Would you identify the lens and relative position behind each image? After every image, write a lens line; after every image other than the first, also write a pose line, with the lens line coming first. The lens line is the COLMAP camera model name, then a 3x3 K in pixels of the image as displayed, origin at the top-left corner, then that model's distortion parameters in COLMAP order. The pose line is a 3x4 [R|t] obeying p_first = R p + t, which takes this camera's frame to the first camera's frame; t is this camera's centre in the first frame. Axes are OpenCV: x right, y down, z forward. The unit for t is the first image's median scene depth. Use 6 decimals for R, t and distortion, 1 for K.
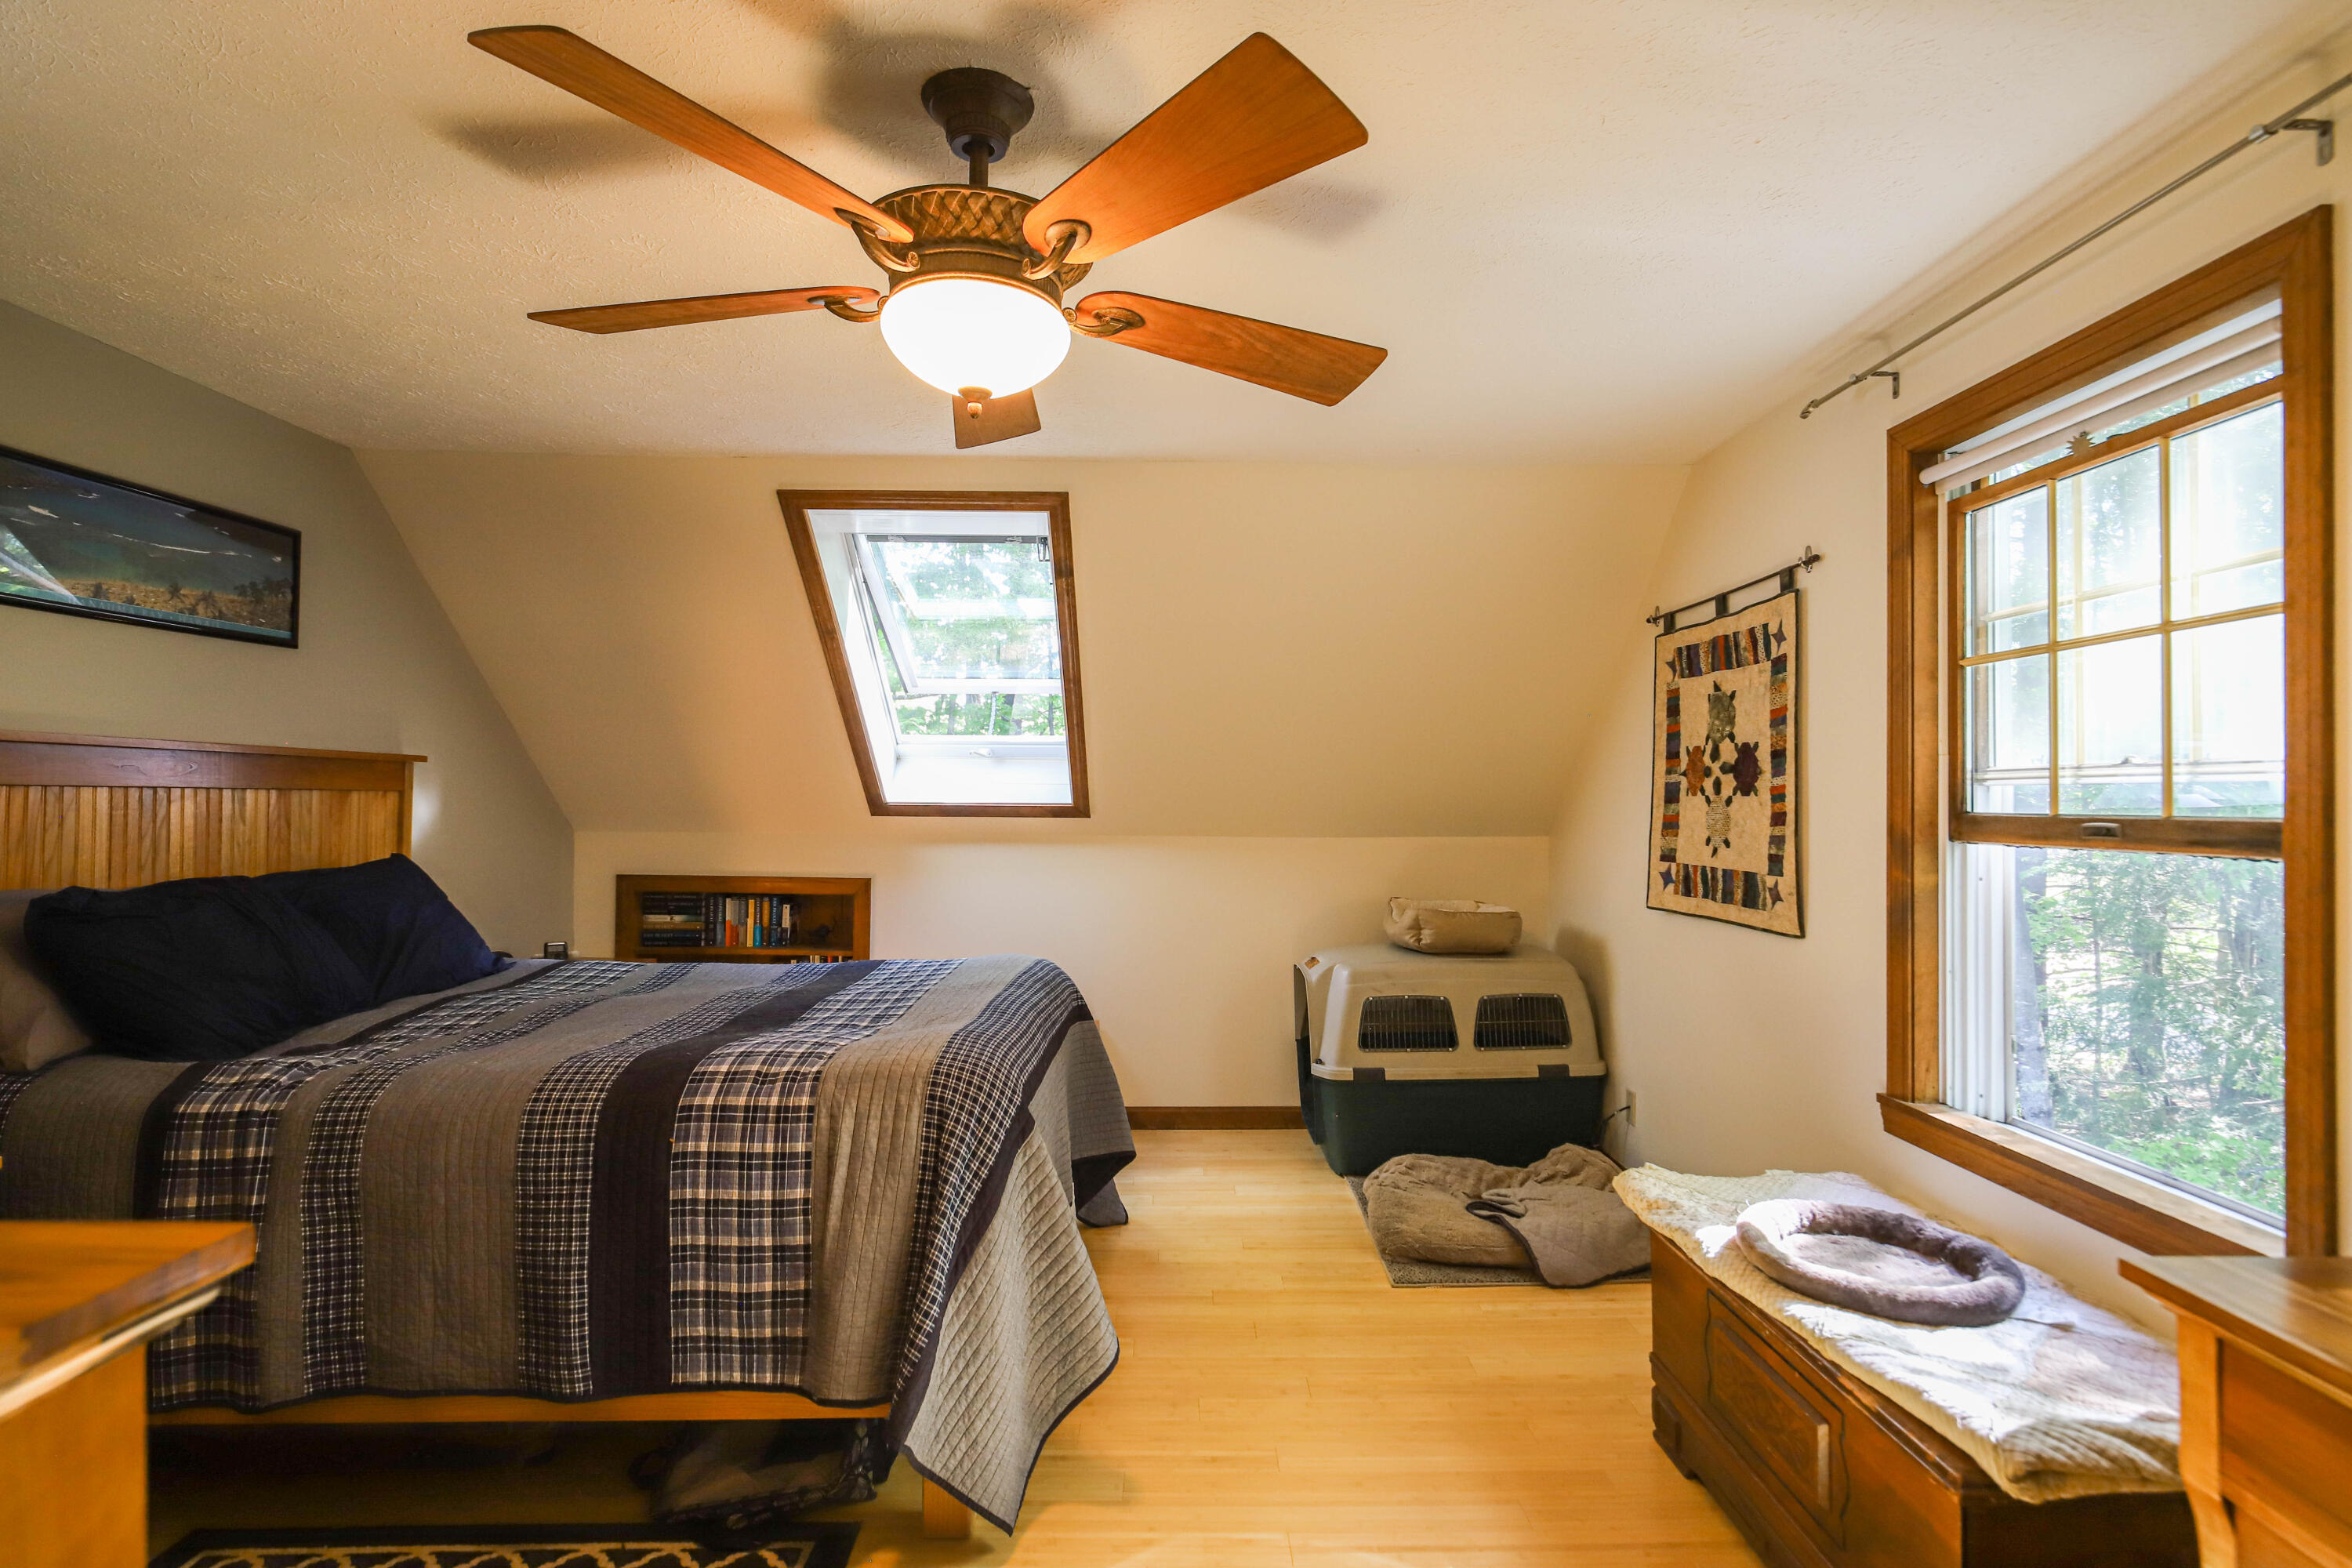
lens RADIAL K [[1154.3, 0, 1168.1], [0, 1154.3, 785.8], [0, 0, 1]] dist [0.000474, -0.004759]
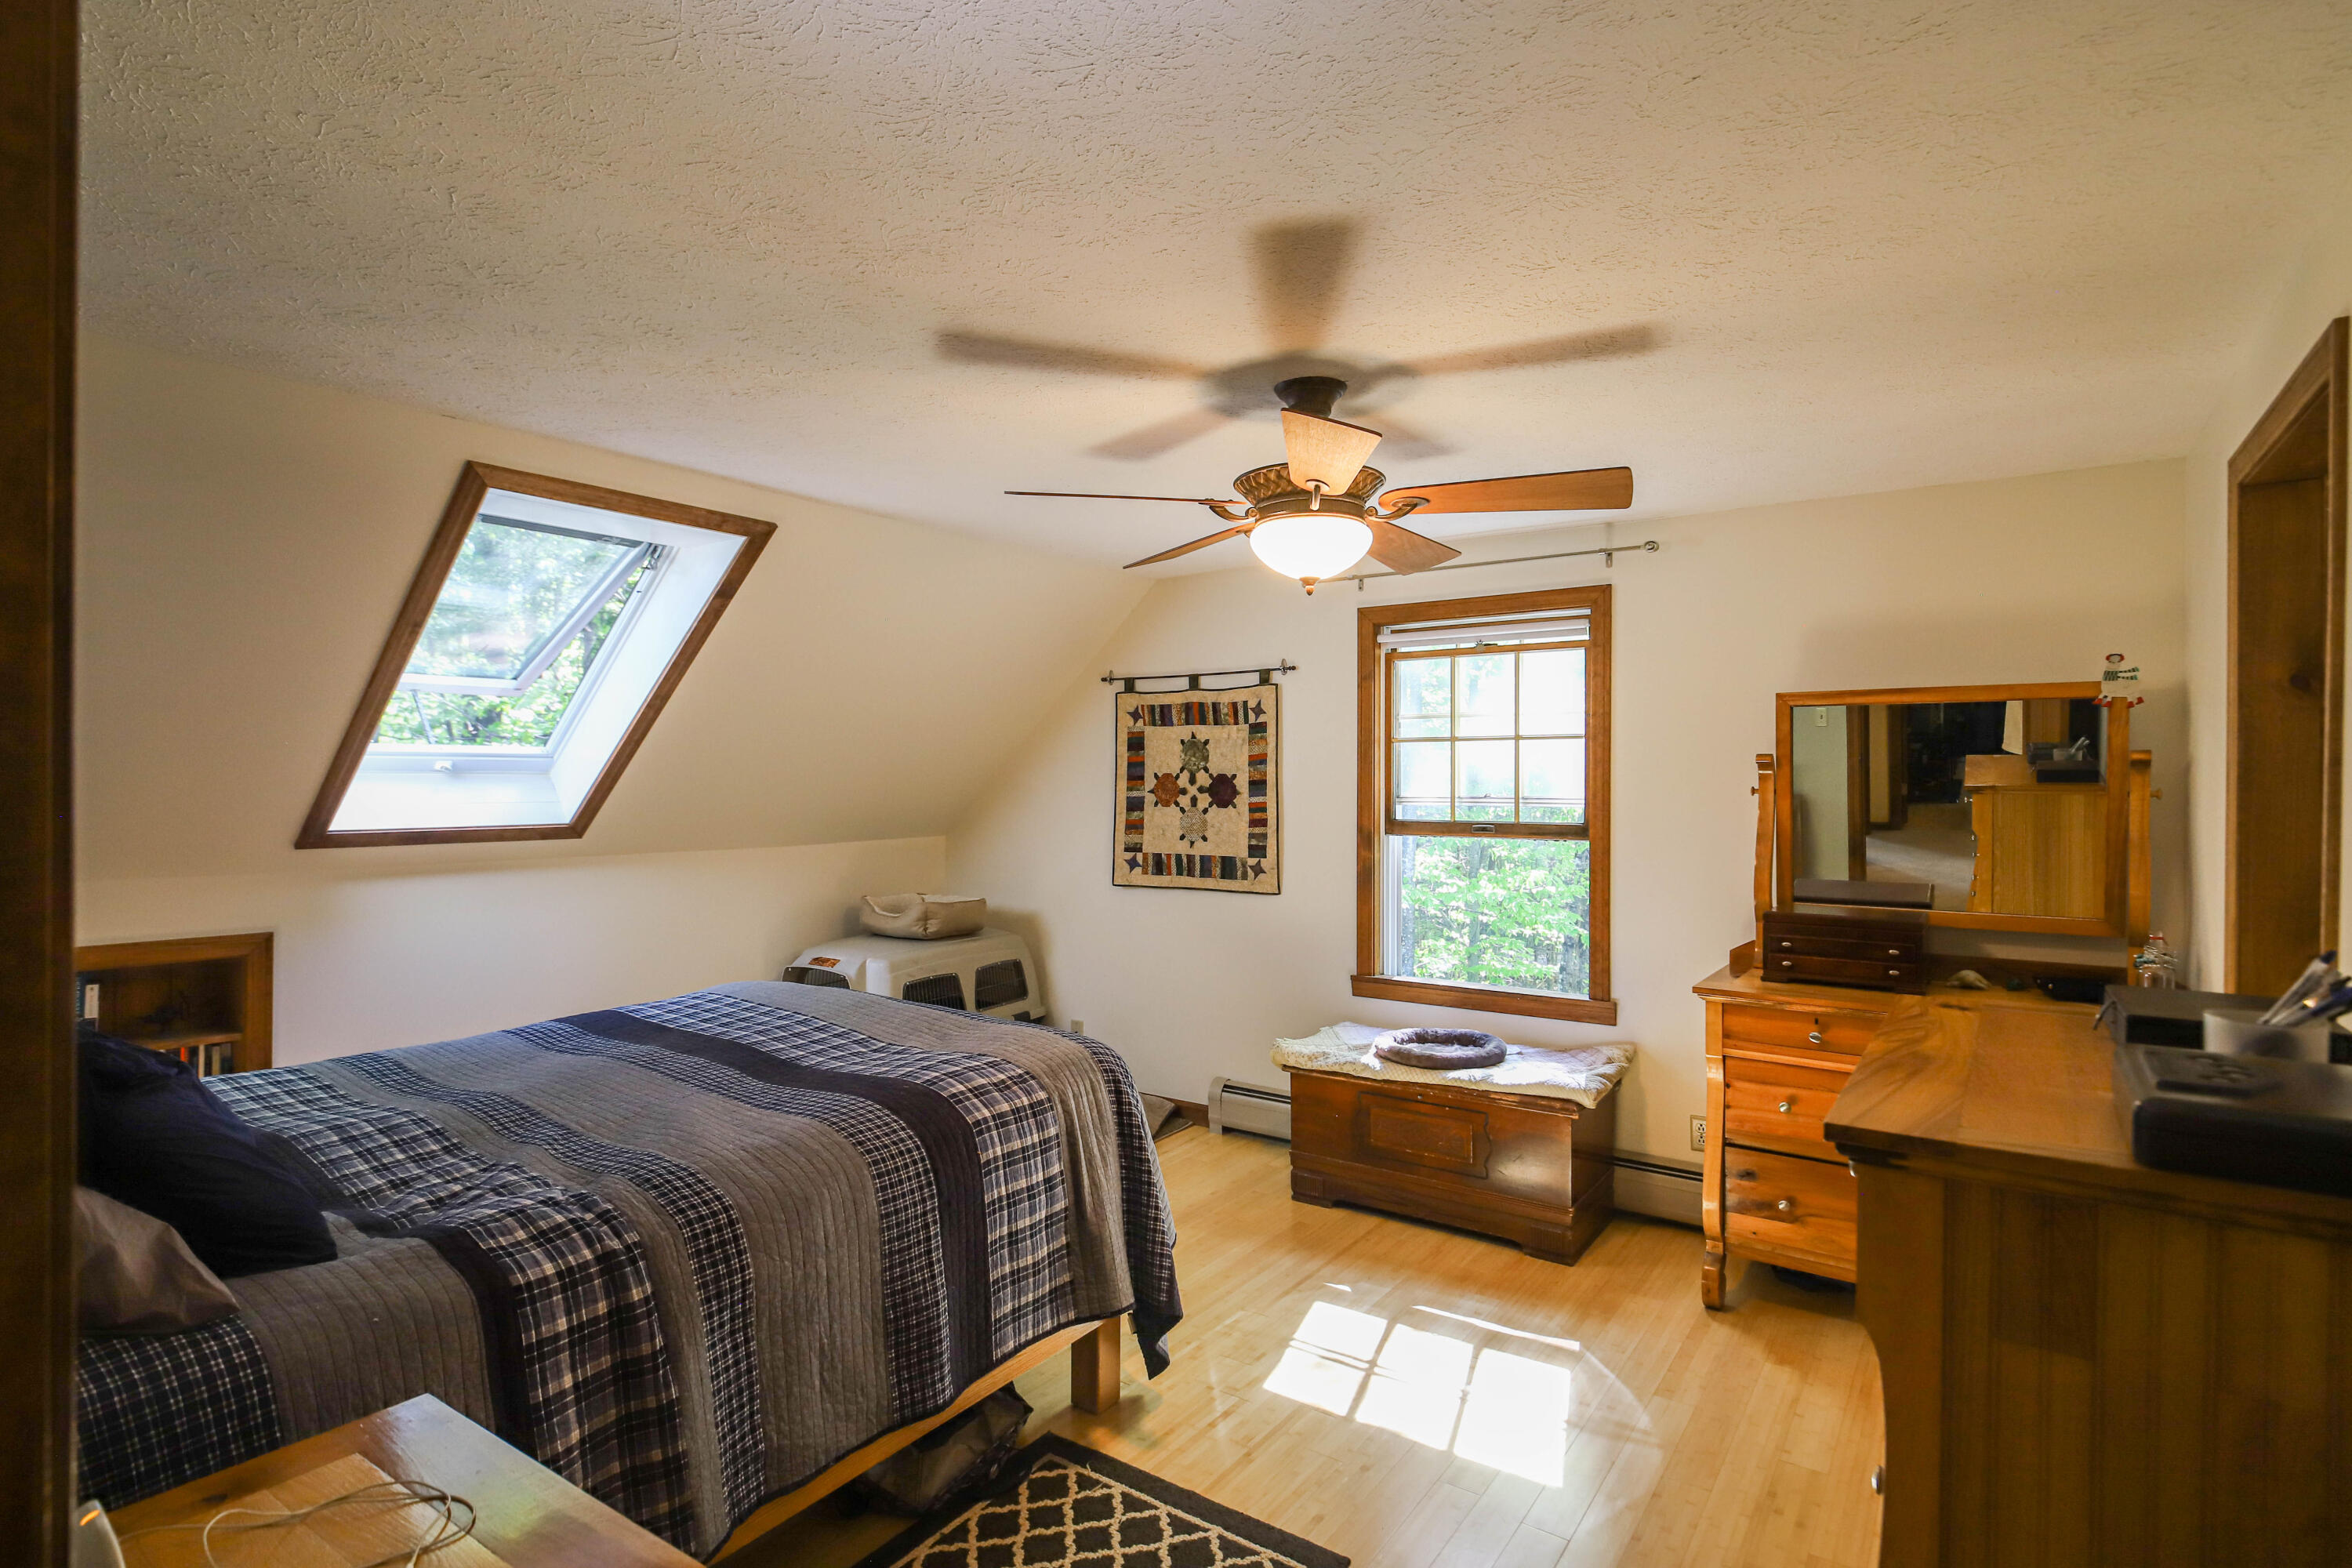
lens RADIAL K [[1154.3, 0, 1182.1], [0, 1154.3, 786.2], [0, 0, 1]] dist [0.000474, -0.004759]
pose [[0.595431, -0.010709, 0.803335, -0.839602], [-0.003463, 0.999868, 0.015895, -0.048260], [-0.803399, -0.012246, 0.595315, 0.119310]]
